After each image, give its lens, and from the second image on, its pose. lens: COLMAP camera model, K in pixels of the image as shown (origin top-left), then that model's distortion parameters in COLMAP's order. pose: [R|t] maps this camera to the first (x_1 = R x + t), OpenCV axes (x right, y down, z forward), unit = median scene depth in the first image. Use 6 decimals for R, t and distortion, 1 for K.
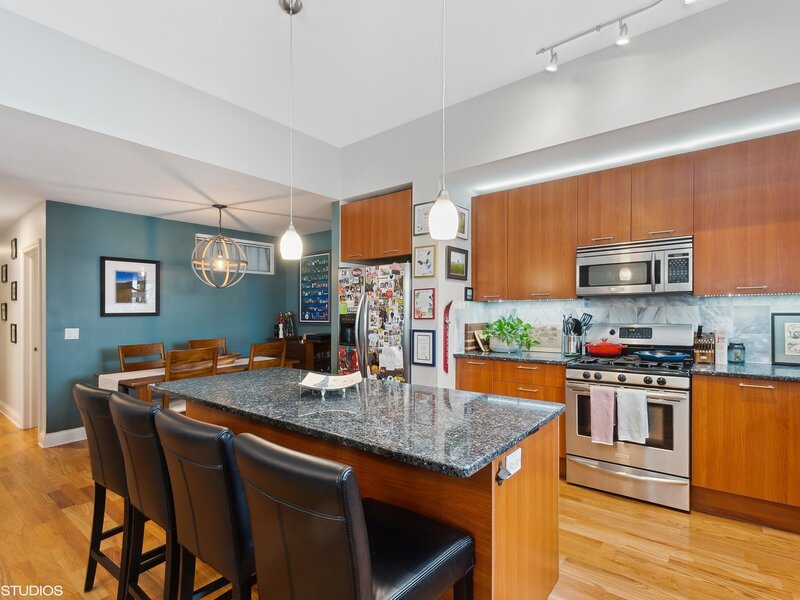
lens RADIAL K [[403.4, 0, 400.8], [0, 403.4, 308.3], [0, 0, 1]] dist [0.001221, -0.000233]
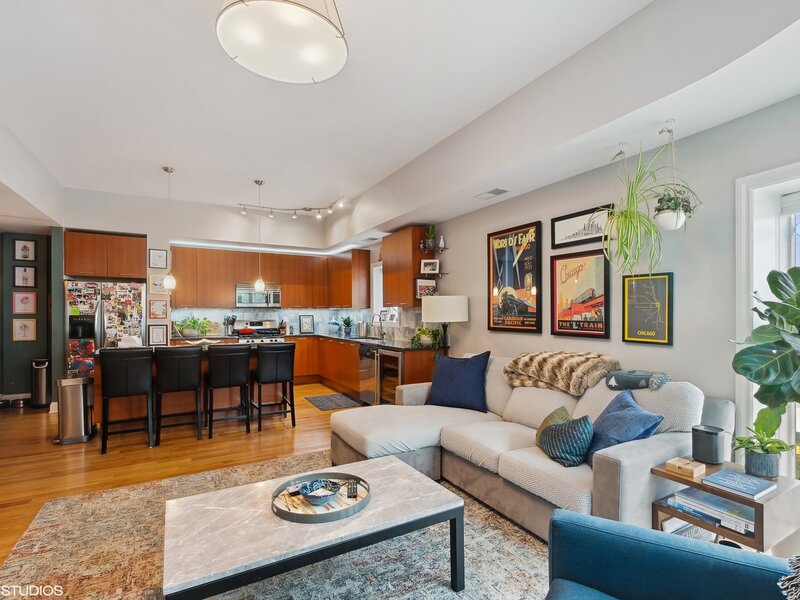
lens RADIAL K [[403.4, 0, 402.1], [0, 403.4, 307.5], [0, 0, 1]] dist [0.001221, -0.000233]
pose [[0.383860, 0.021626, 0.923138, -1.062362], [-0.009810, 0.999765, -0.019342, 0.004096], [-0.923339, -0.001631, 0.383982, -0.567431]]
